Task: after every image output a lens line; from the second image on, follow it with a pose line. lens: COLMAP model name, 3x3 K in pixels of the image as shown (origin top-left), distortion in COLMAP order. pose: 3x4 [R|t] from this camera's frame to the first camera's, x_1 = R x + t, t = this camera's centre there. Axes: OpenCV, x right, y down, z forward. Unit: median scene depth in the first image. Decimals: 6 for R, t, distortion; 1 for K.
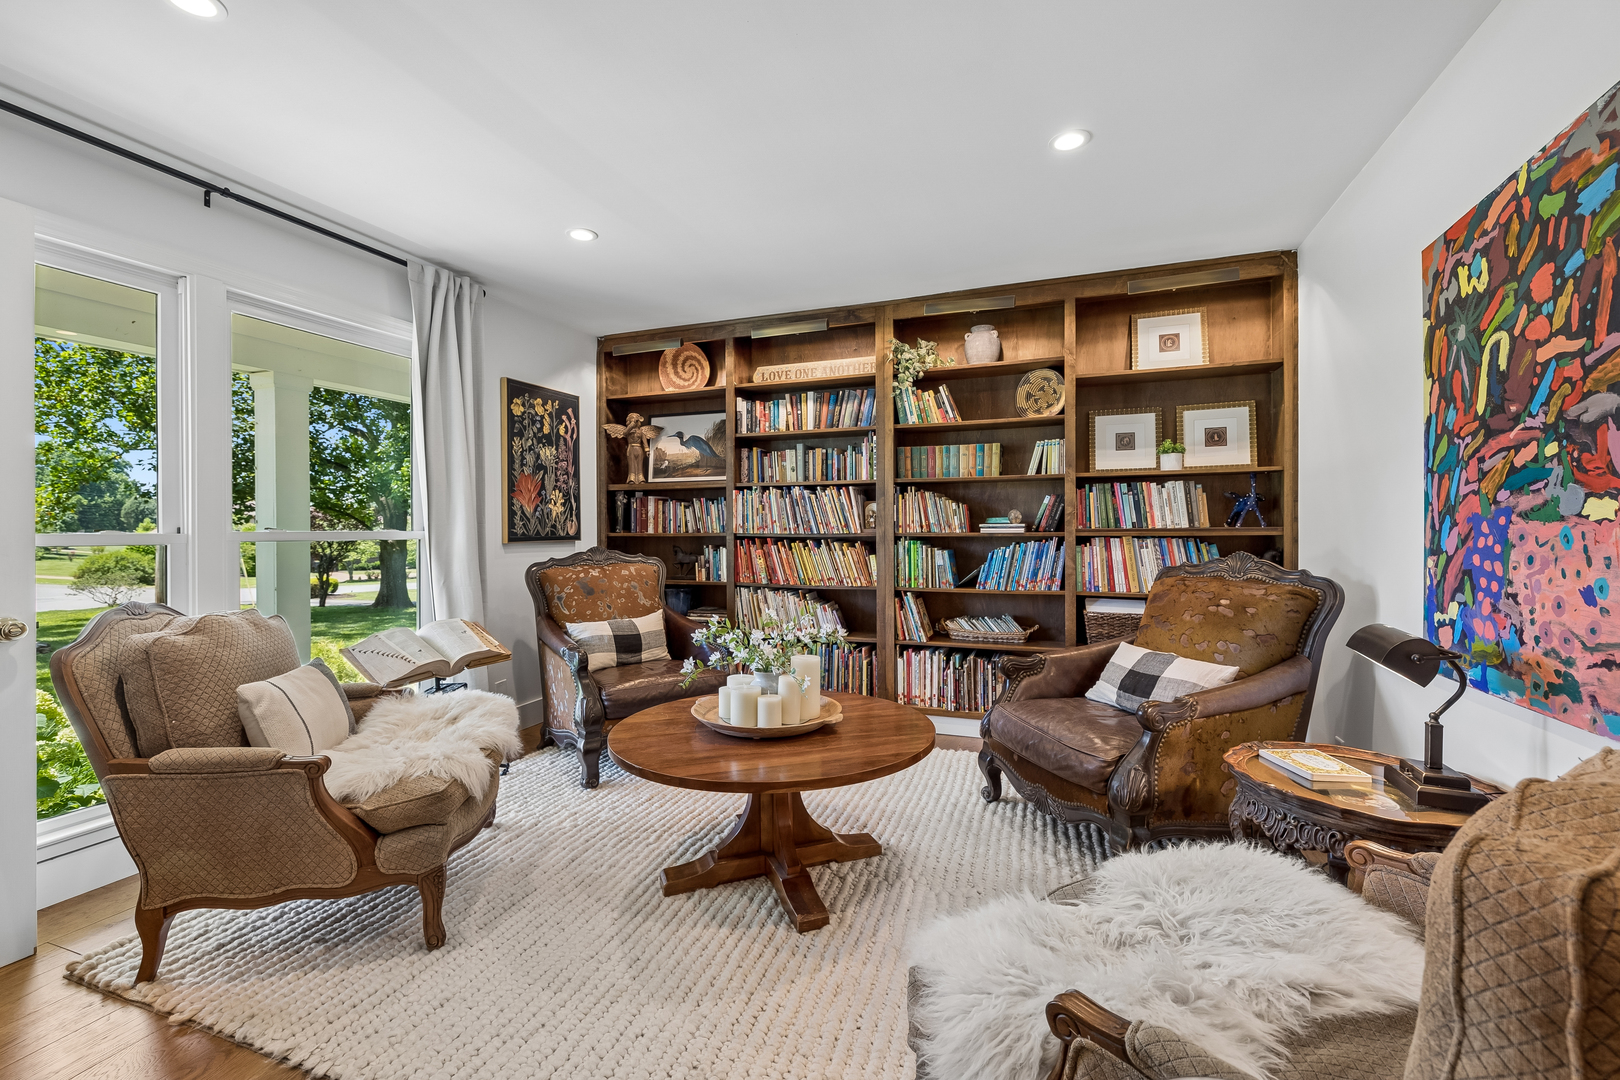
lens RADIAL K [[685.9, 0, 820.2], [0, 685.9, 533.8], [0, 0, 1]] dist [0.000246, 0.000007]
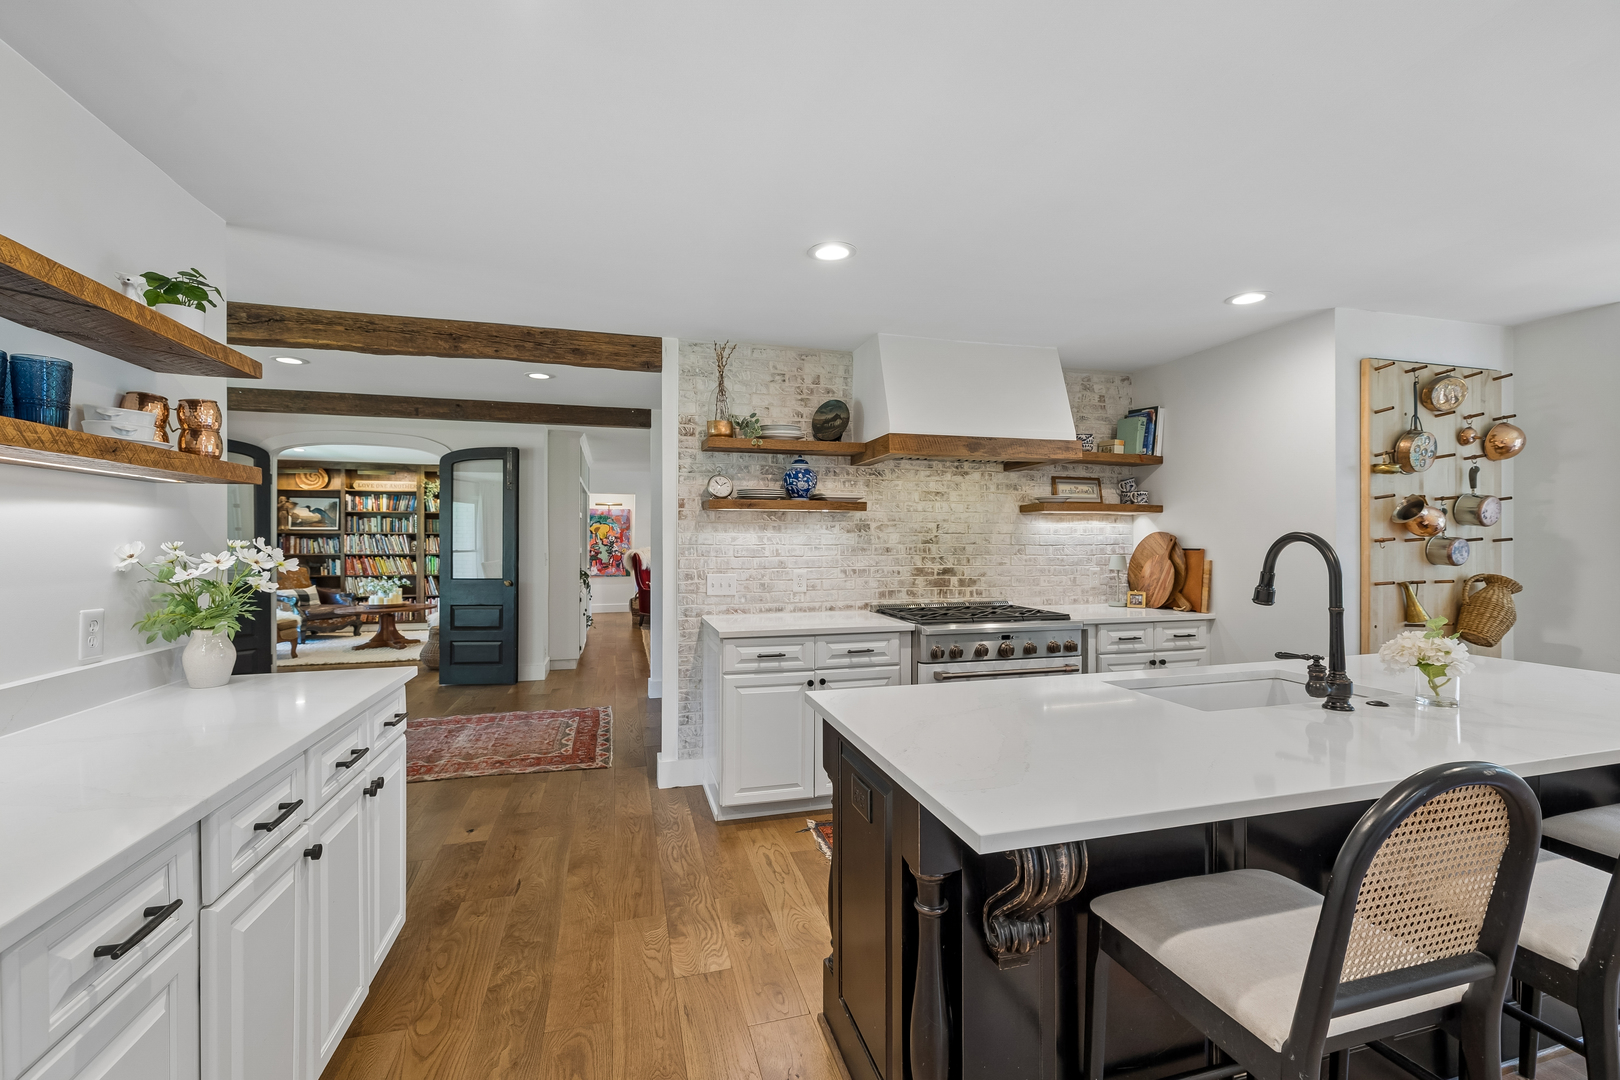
lens RADIAL K [[685.9, 0, 816.0], [0, 685.9, 538.0], [0, 0, 1]] dist [0.000246, 0.000007]
pose [[0.807145, 0.004602, 0.590335, -0.210725], [0.000232, 0.999967, -0.008111, -0.034895], [-0.590353, 0.006684, 0.807118, -1.819480]]
